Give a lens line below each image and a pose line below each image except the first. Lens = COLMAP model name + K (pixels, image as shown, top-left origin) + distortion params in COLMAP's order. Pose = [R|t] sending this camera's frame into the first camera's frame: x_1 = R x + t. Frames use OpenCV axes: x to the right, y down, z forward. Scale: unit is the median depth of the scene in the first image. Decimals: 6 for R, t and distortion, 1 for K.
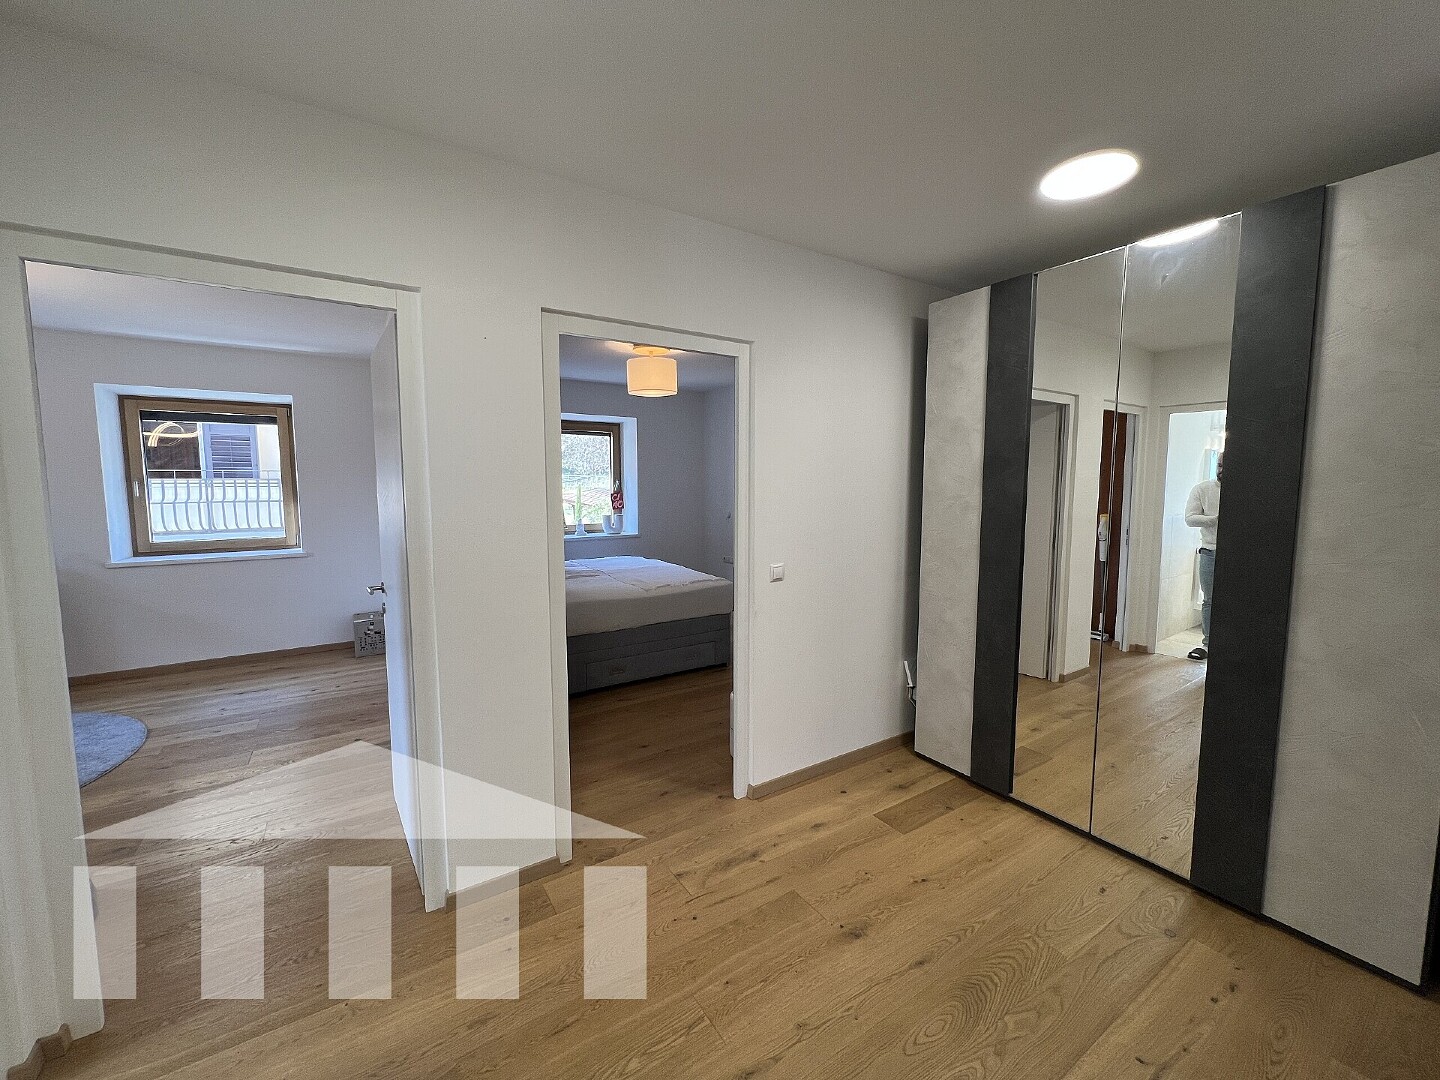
lens RADIAL K [[573.5, 0, 713.9], [0, 573.5, 532.0], [0, 0, 1]] dist [0.000937, -0.001111]
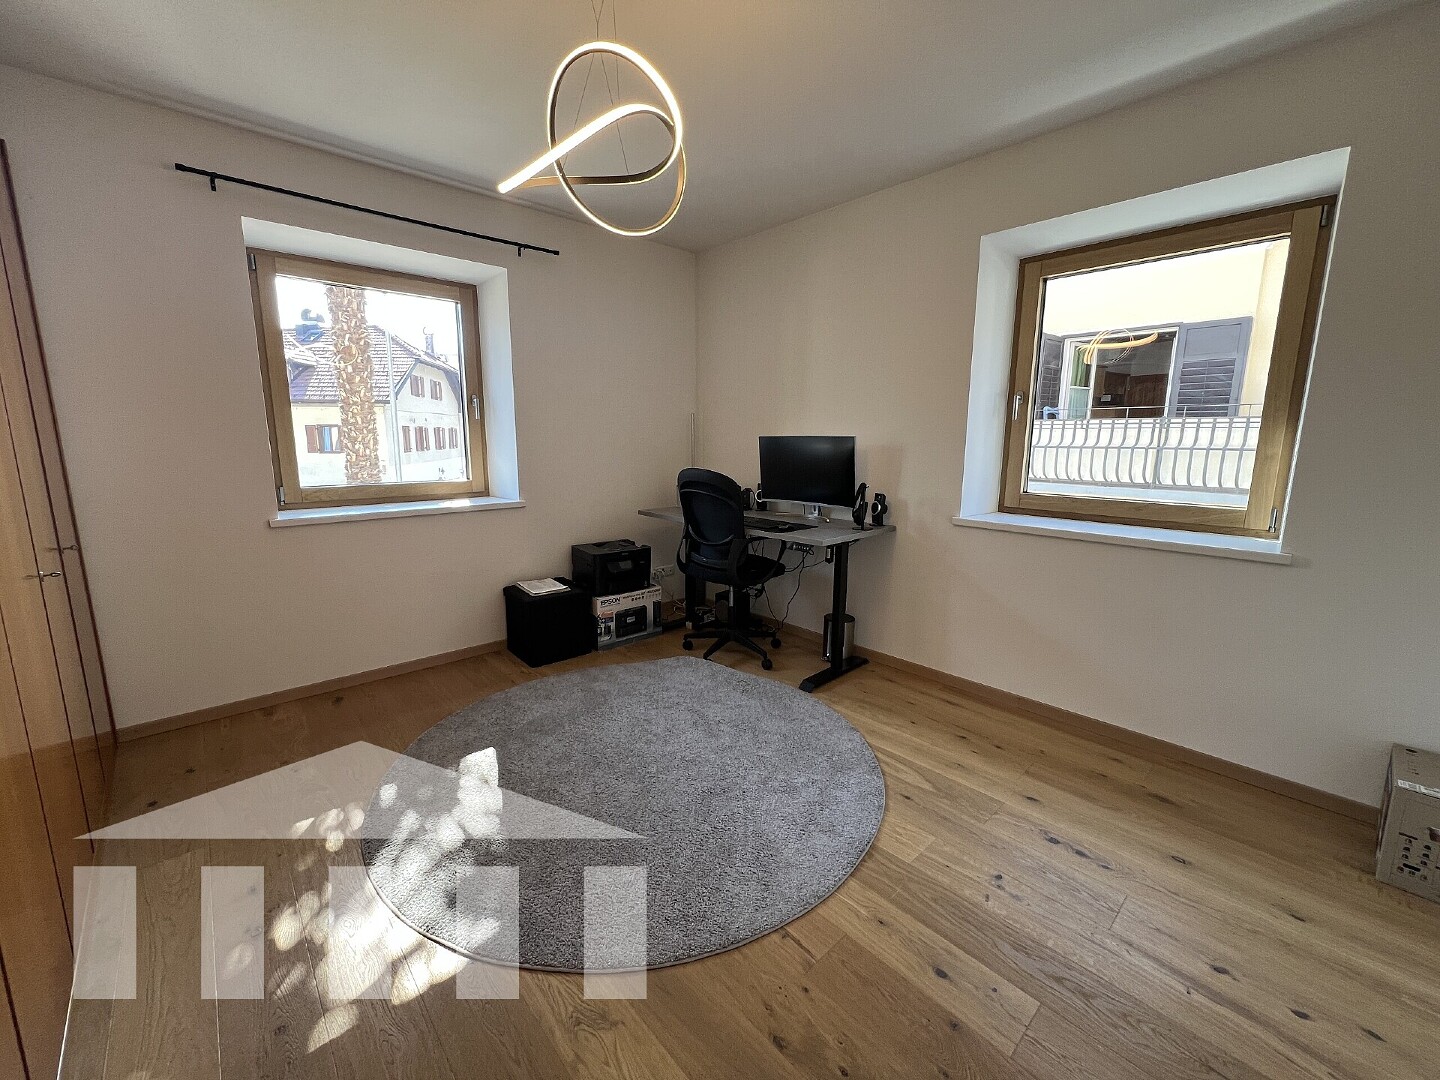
lens RADIAL K [[575.8, 0, 719.1], [0, 575.8, 535.7], [0, 0, 1]] dist [-0.003131, -0.000237]
pose [[0.166919, 0.169630, -0.971269, -0.377661], [-0.092977, 0.983408, 0.155771, -0.003253], [0.981577, 0.064304, 0.179921, 0.516939]]
